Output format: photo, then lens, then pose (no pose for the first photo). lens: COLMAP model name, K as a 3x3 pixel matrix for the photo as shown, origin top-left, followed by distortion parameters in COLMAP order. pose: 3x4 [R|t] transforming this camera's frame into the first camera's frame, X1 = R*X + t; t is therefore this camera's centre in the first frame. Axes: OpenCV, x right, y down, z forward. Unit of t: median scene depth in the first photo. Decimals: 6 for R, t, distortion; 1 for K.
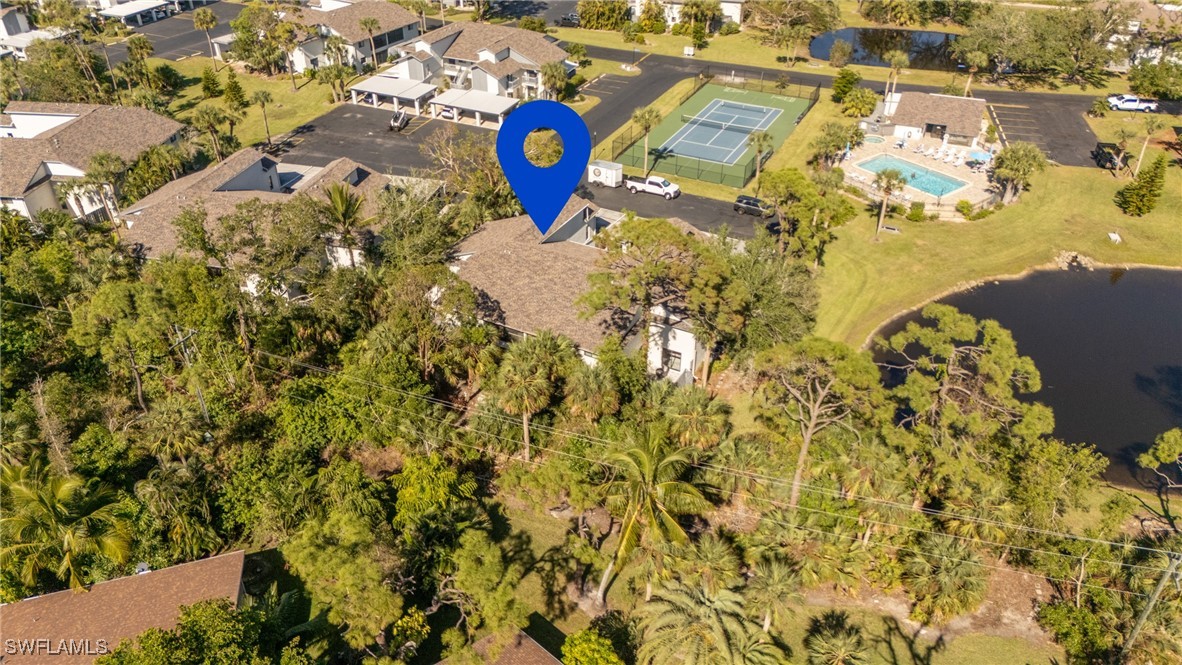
lens RADIAL K [[868.3, 0, 586.5], [0, 868.3, 324.8], [0, 0, 1]] dist [0.064056, -0.061958]
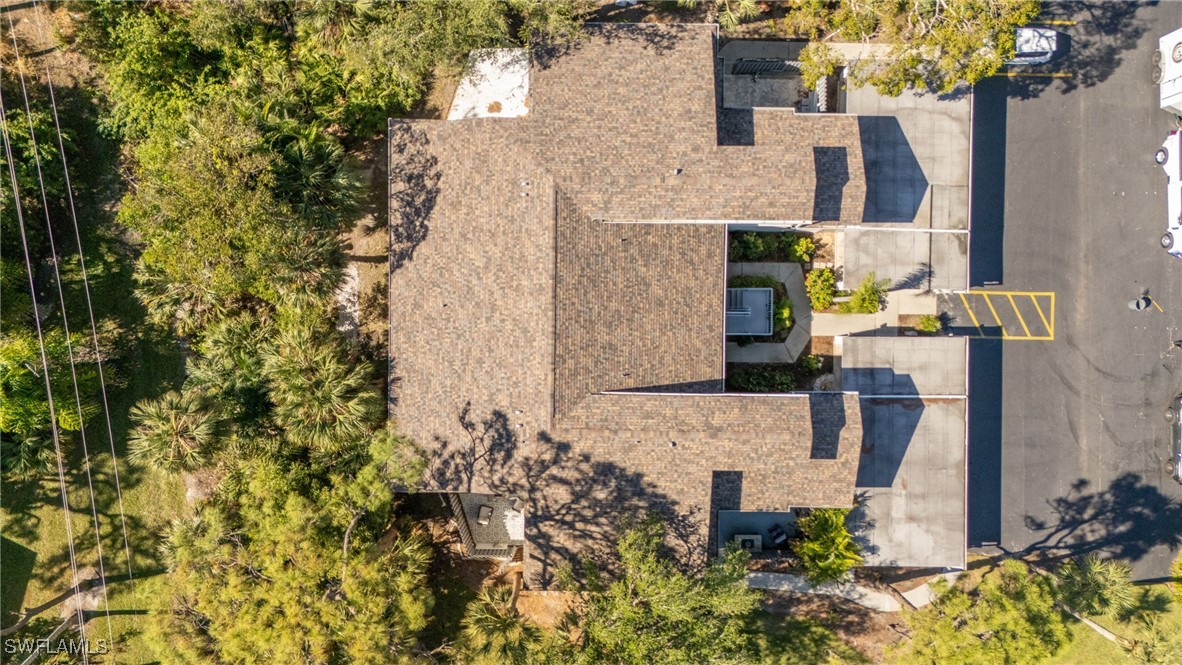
lens RADIAL K [[868.3, 0, 600.1], [0, 868.3, 331.1], [0, 0, 1]] dist [0.064056, -0.061958]
pose [[0.463208, 0.886211, 0.008259, -0.001040], [-0.493464, 0.250163, 0.833014, -0.296105], [0.736160, -0.389934, 0.553191, 0.429590]]
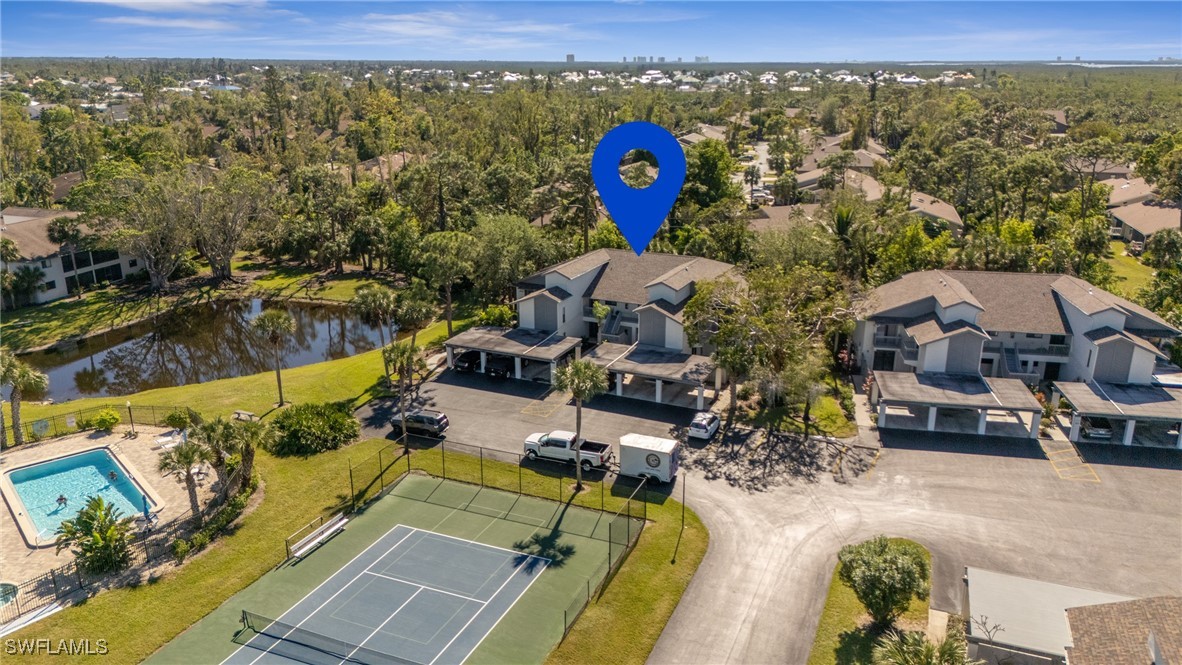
lens RADIAL K [[868.3, 0, 587.3], [0, 868.3, 332.0], [0, 0, 1]] dist [0.064056, -0.061958]
pose [[-0.998643, 0.019794, -0.048161, 0.073540], [-0.024621, 0.635492, 0.771714, -0.553661], [0.045881, 0.771853, -0.634143, 1.080757]]
